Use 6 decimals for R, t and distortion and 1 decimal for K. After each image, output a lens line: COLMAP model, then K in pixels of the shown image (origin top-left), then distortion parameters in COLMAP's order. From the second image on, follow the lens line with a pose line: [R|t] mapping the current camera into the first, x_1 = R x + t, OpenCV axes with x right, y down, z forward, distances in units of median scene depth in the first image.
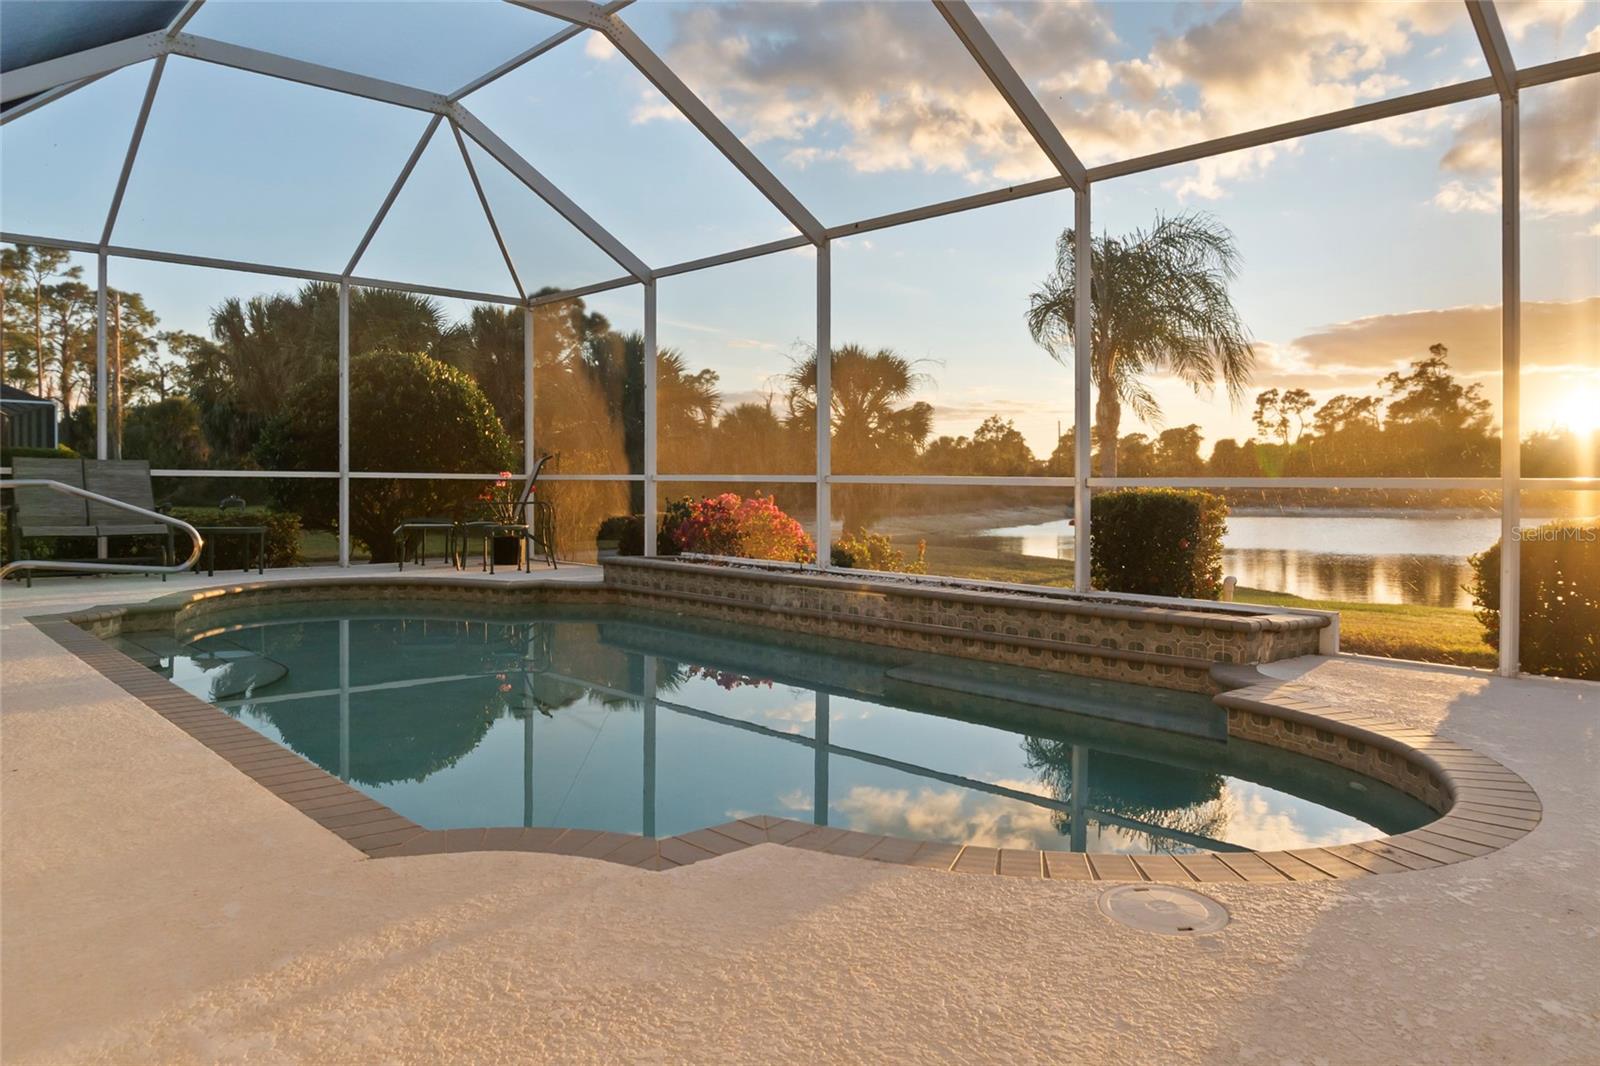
lens RADIAL K [[1111.0, 0, 752.7], [0, 1111.0, 473.4], [0, 0, 1]] dist [-0.031787, -0.000055]
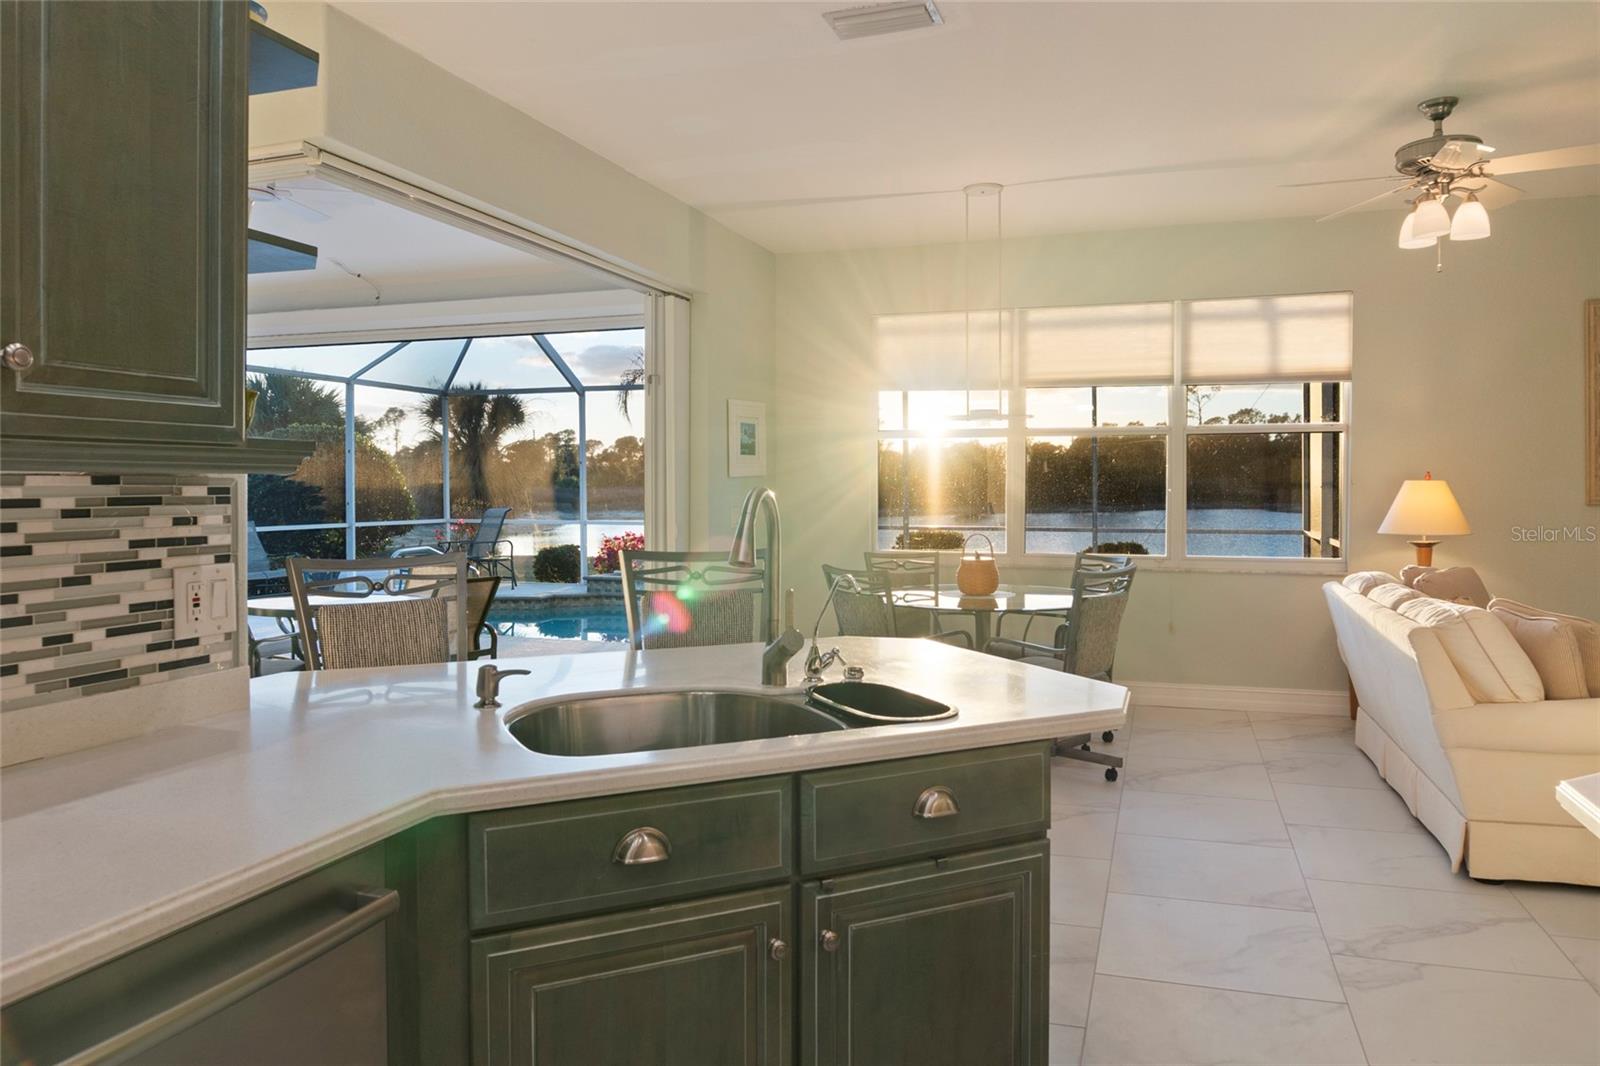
lens RADIAL K [[1135.8, 0, 800.0], [0, 1135.8, 533.0], [0, 0, 1]] dist [0.008275, 0.000864]
pose [[0.855366, -0.027721, 0.517282, -0.720654], [0.000119, 0.998578, 0.053316, -0.072221], [-0.518024, -0.045543, 0.854153, -0.532124]]
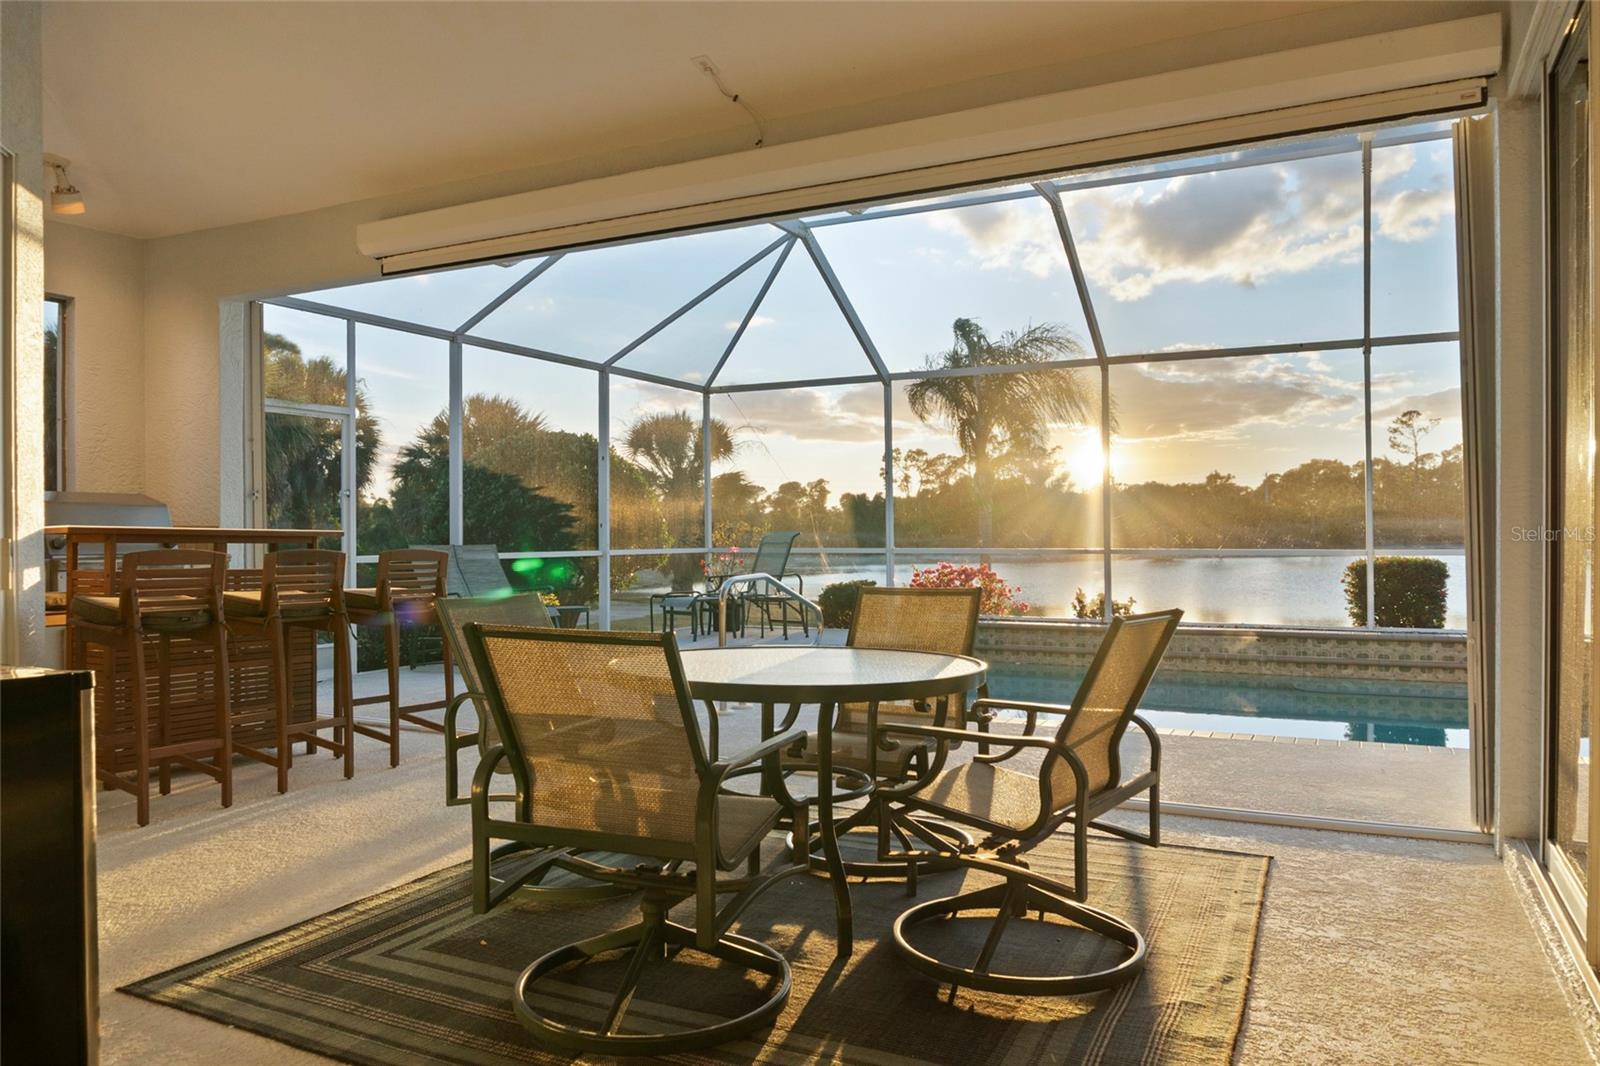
lens RADIAL K [[1135.8, 0, 800.0], [0, 1135.8, 533.0], [0, 0, 1]] dist [0.008275, 0.000864]
pose [[0.915184, -0.012376, 0.402845, -0.735687], [0.009313, 0.999911, 0.009561, -0.029319], [-0.402928, -0.004998, 0.915218, -0.045616]]
